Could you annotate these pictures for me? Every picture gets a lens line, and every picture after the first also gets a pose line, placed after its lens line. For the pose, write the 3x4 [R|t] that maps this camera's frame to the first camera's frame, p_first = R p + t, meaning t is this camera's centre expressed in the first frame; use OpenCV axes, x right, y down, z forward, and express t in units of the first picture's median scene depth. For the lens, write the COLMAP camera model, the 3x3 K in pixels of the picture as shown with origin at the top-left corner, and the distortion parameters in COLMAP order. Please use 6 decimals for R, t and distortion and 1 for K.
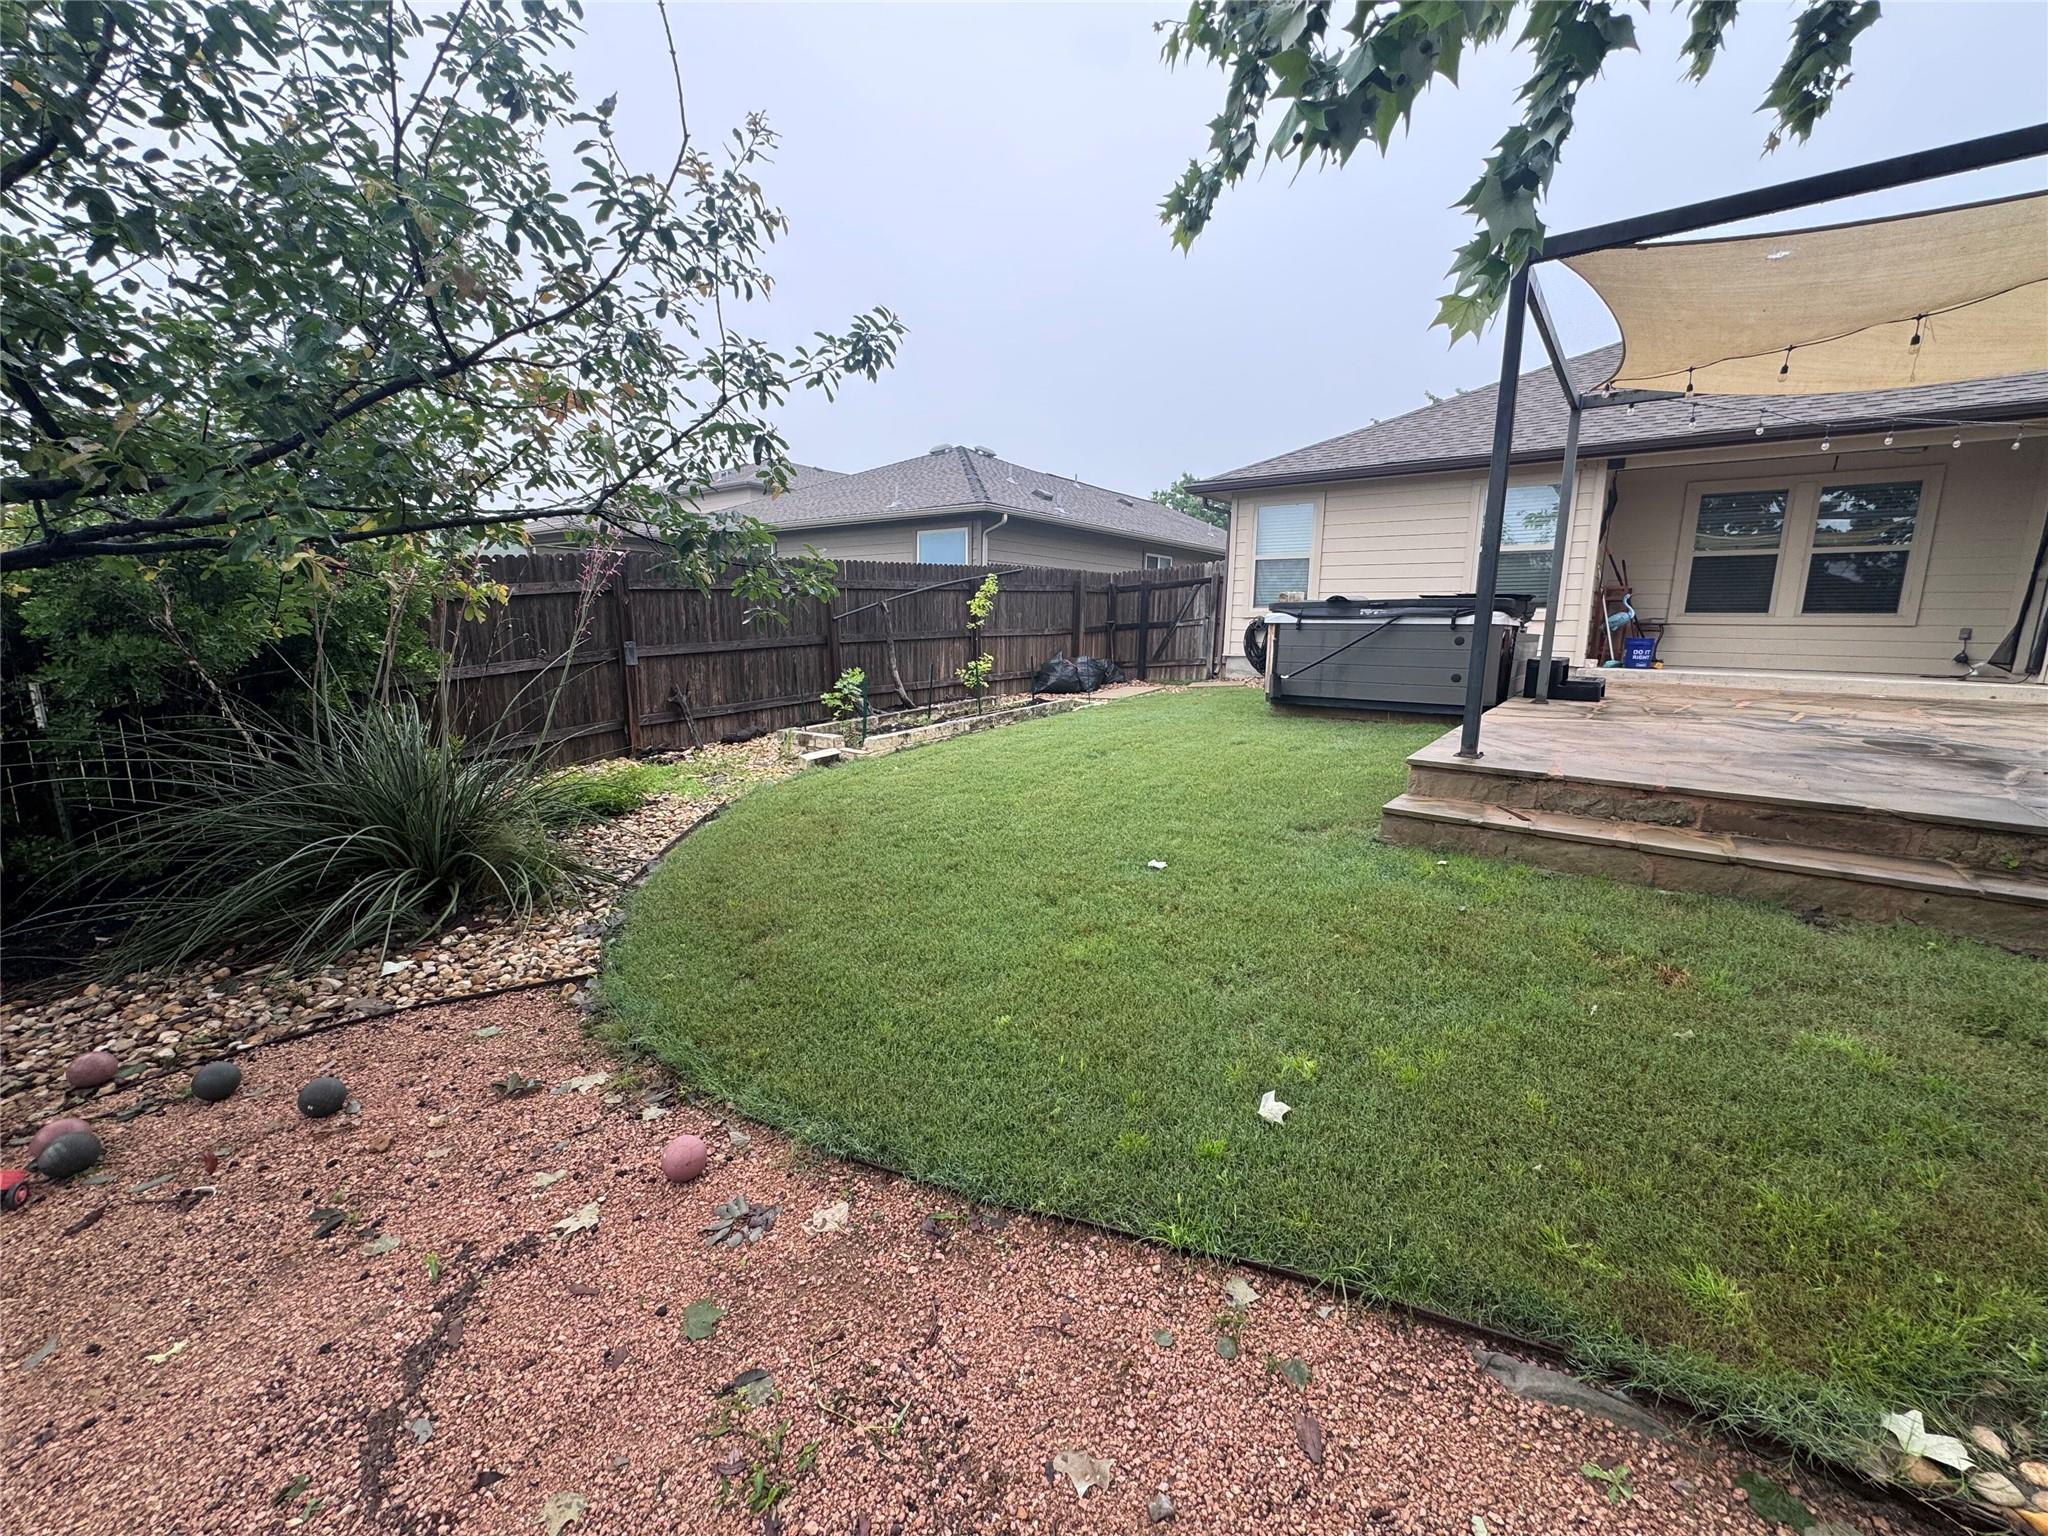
lens RADIAL K [[818.2, 0, 1025.3], [0, 818.2, 762.6], [0, 0, 1]] dist [-0.001481, 0.000385]
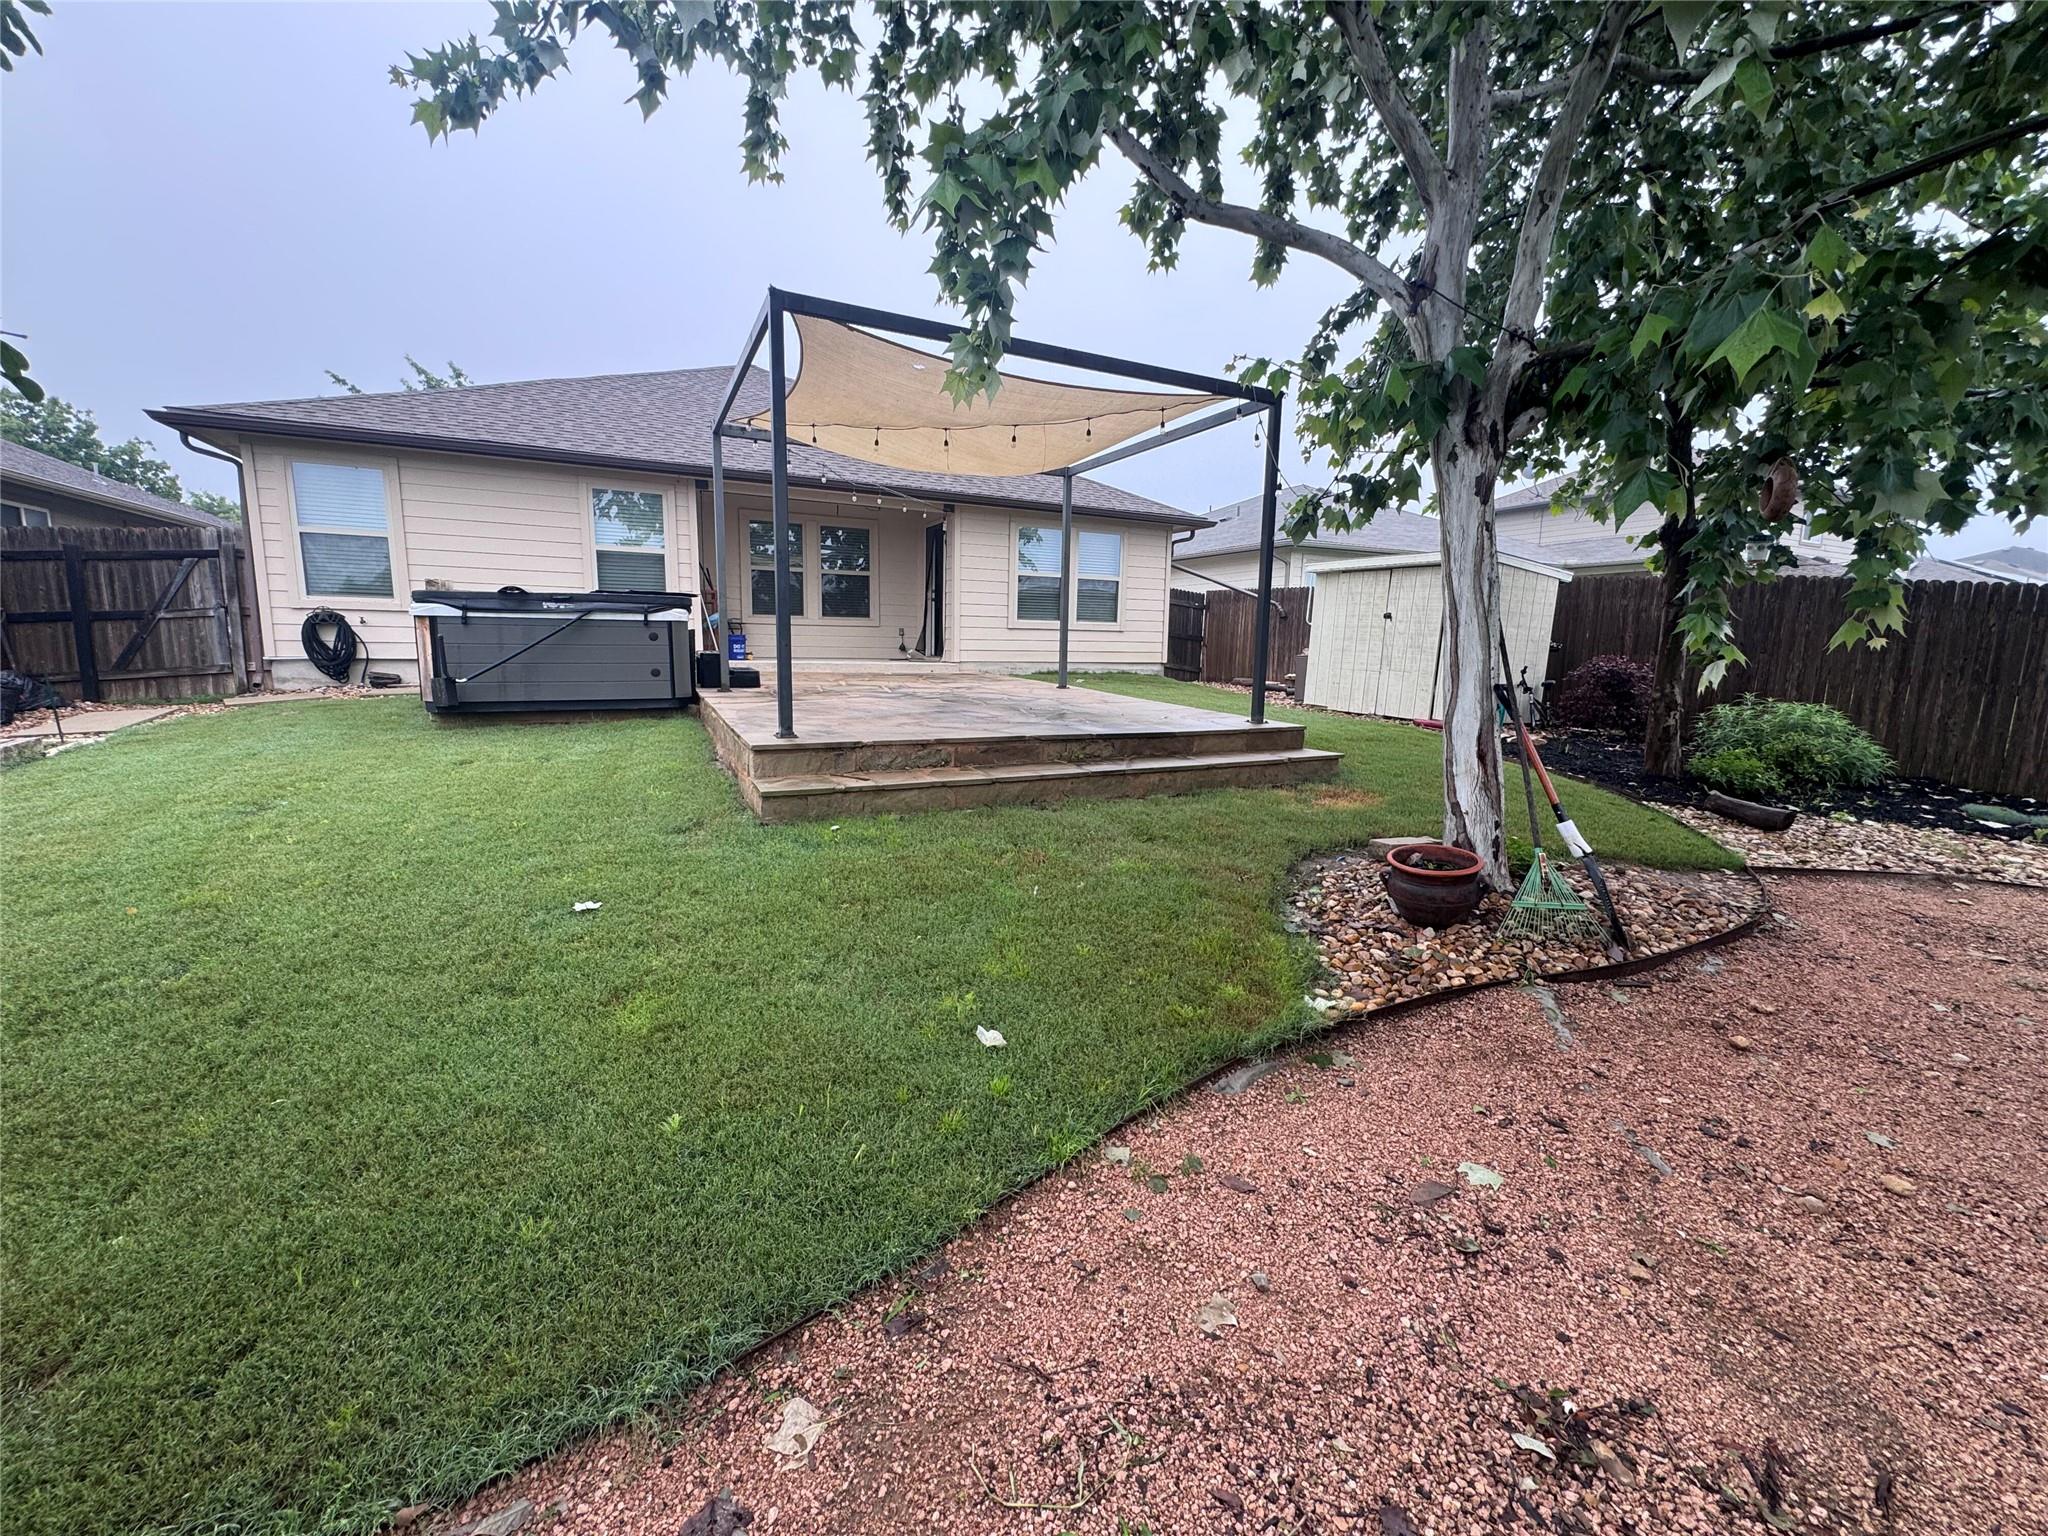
lens RADIAL K [[821.7, 0, 1030.6], [0, 821.7, 750.4], [0, 0, 1]] dist [-0.002623, -0.000195]
pose [[0.433369, -0.125233, 0.892473, -0.347035], [0.137933, 0.987847, 0.071639, -0.026032], [-0.890599, 0.092055, 0.445376, 0.215088]]
